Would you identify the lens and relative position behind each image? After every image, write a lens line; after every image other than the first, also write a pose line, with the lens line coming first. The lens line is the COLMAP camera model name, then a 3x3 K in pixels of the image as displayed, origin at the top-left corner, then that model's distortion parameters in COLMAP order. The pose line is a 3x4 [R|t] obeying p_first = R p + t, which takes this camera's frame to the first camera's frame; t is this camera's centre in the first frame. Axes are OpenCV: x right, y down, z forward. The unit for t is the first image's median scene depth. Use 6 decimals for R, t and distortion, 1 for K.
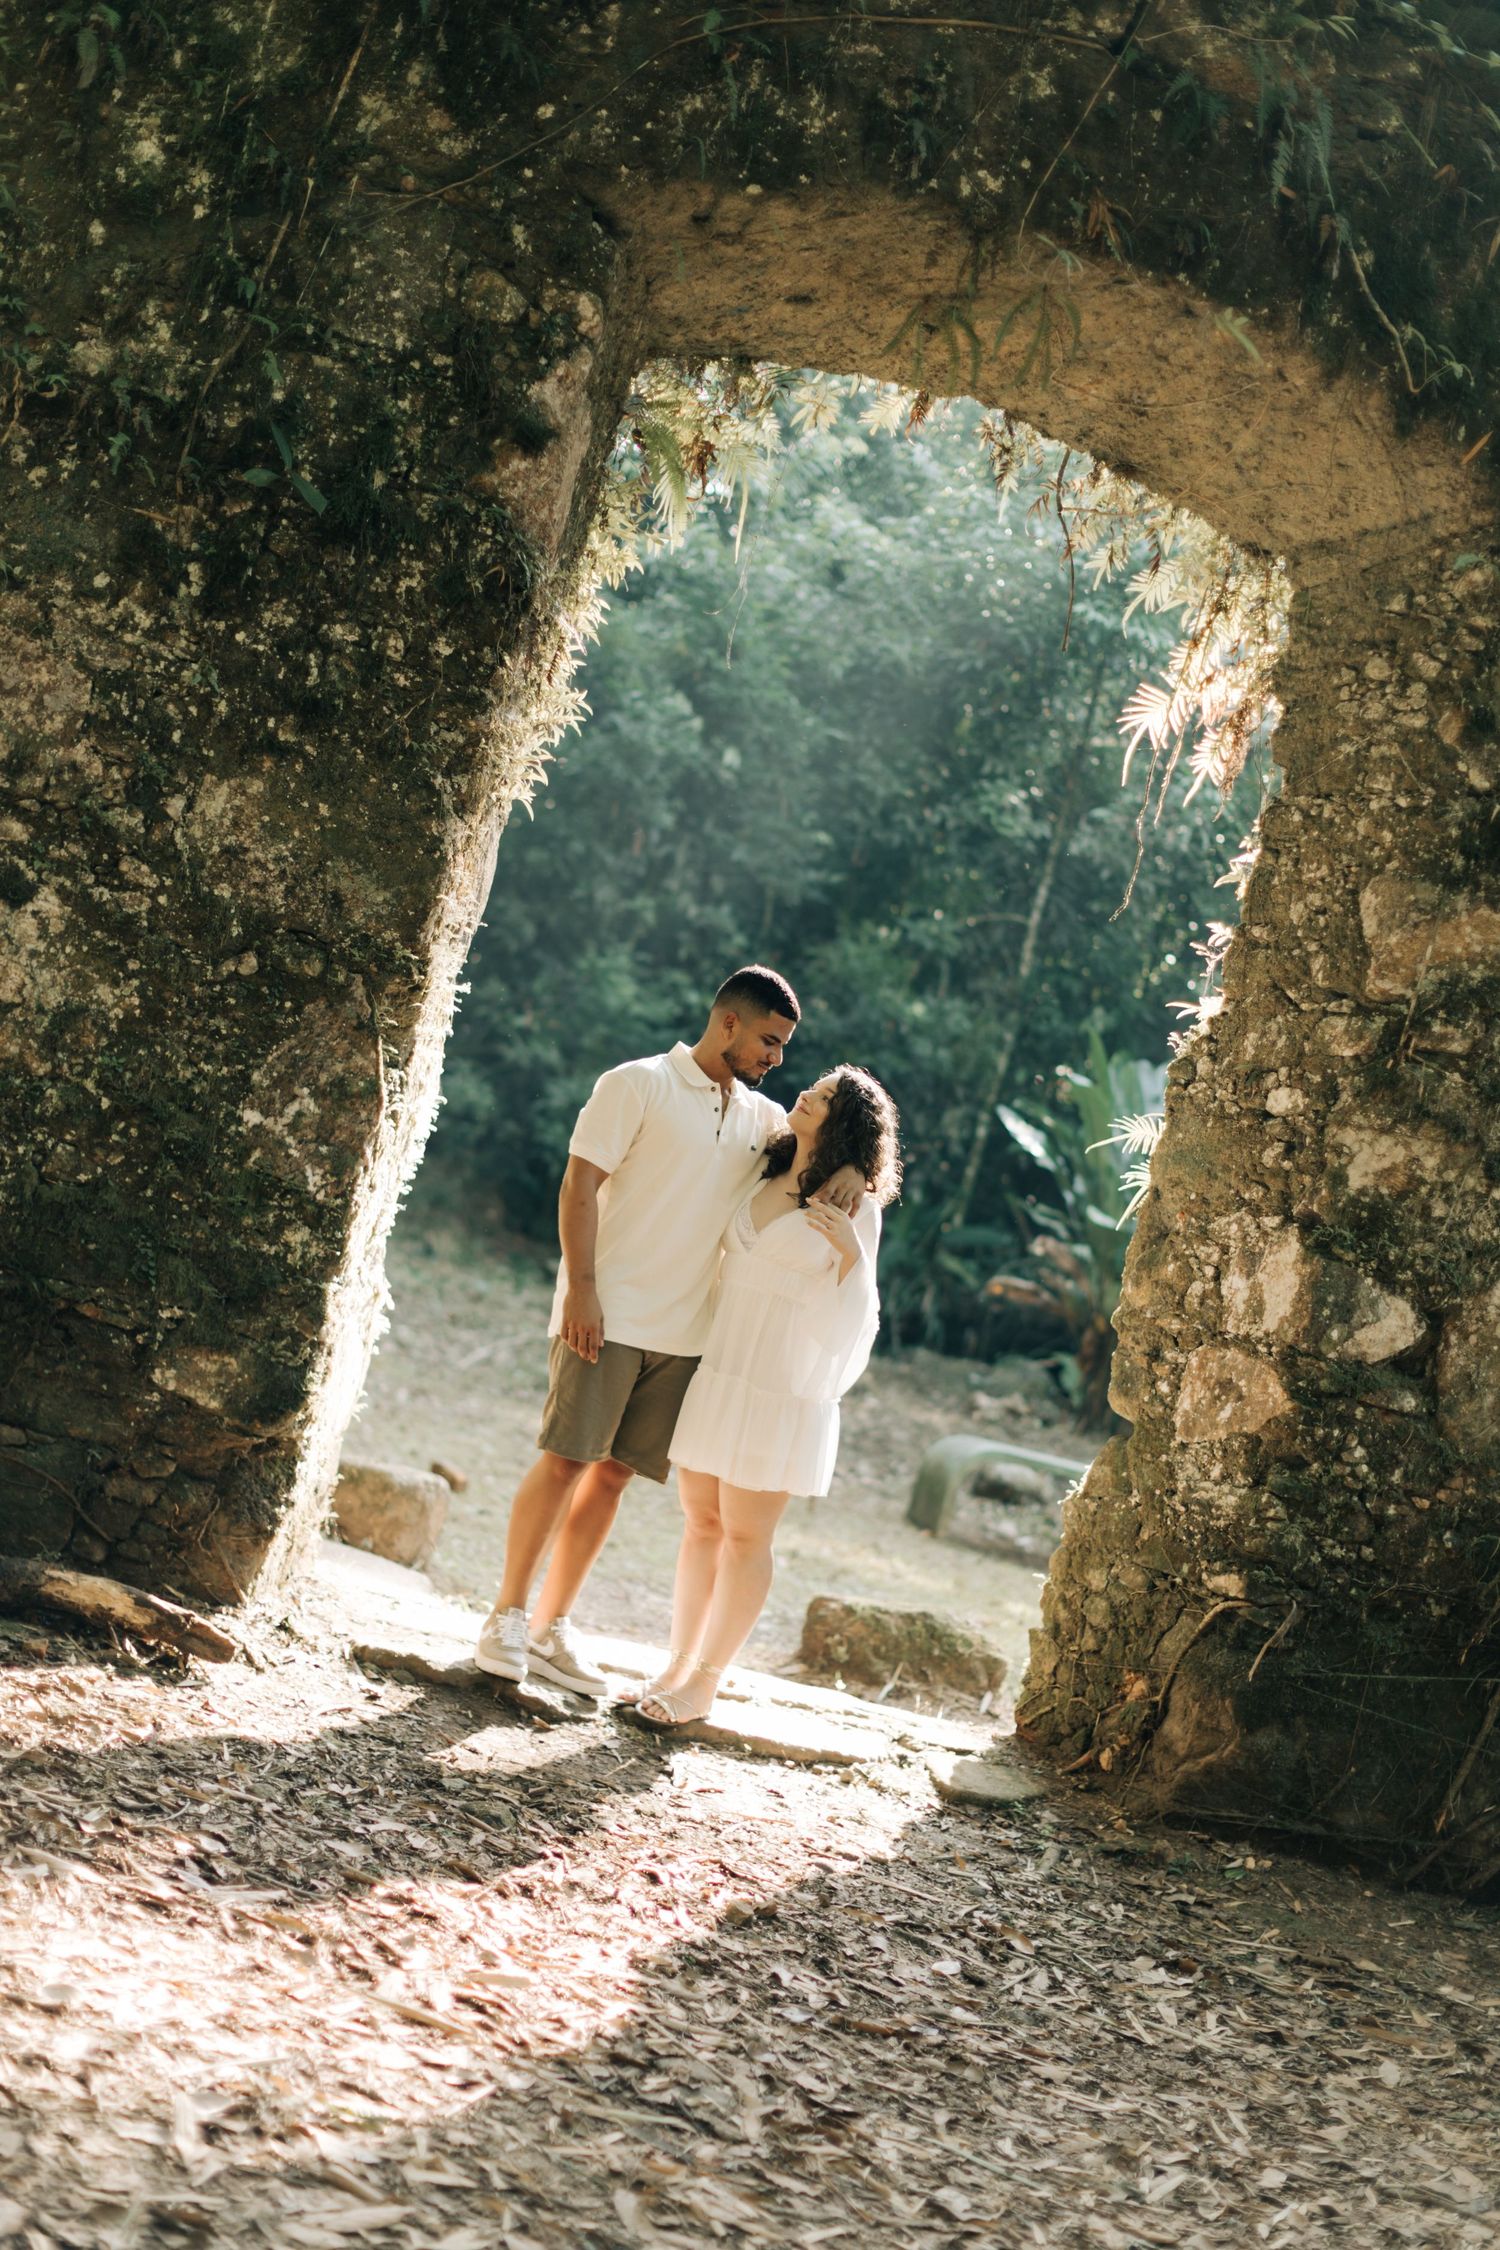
lens RADIAL K [[3228.3, 0, 782.6], [0, 3228.3, 1166.0], [0, 0, 1]] dist [0.033570, 0.000000]
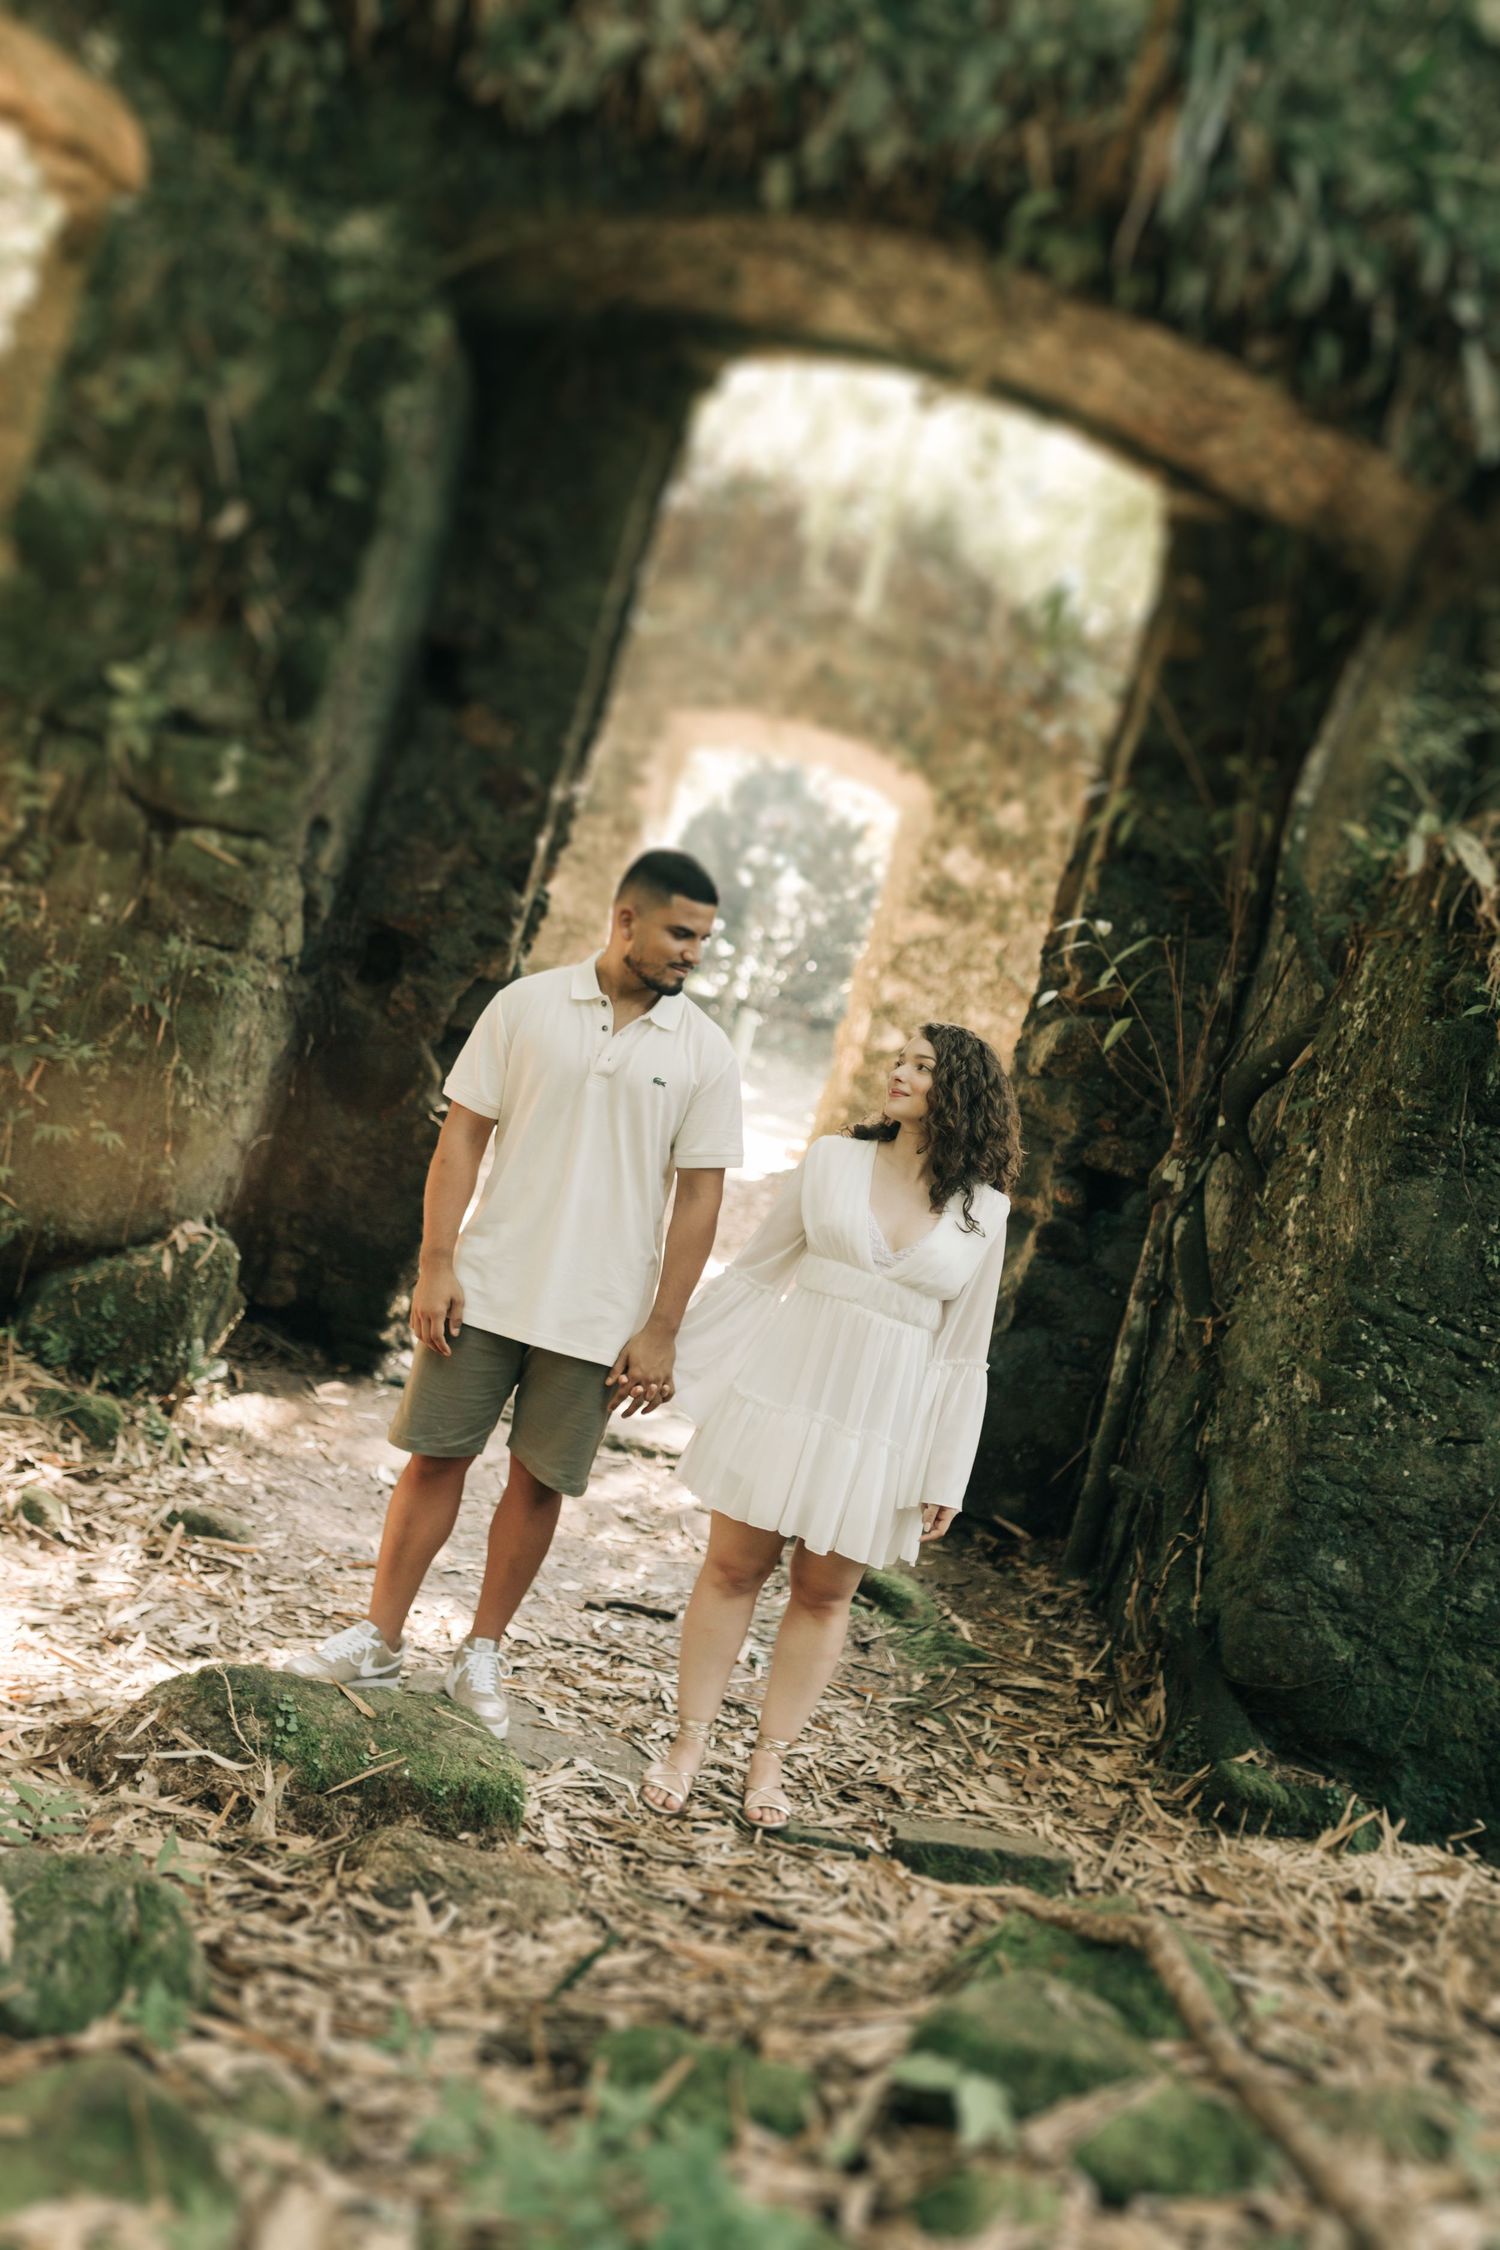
lens RADIAL K [[2188.9, 0, 729.1], [0, 2188.9, 1170.8], [0, 0, 1]] dist [0.035166, 0.000000]
pose [[0.969588, 0.035910, -0.242095, 0.603206], [-0.026491, 0.998764, 0.042054, 0.098875], [0.243306, -0.034362, 0.969341, -1.319361]]
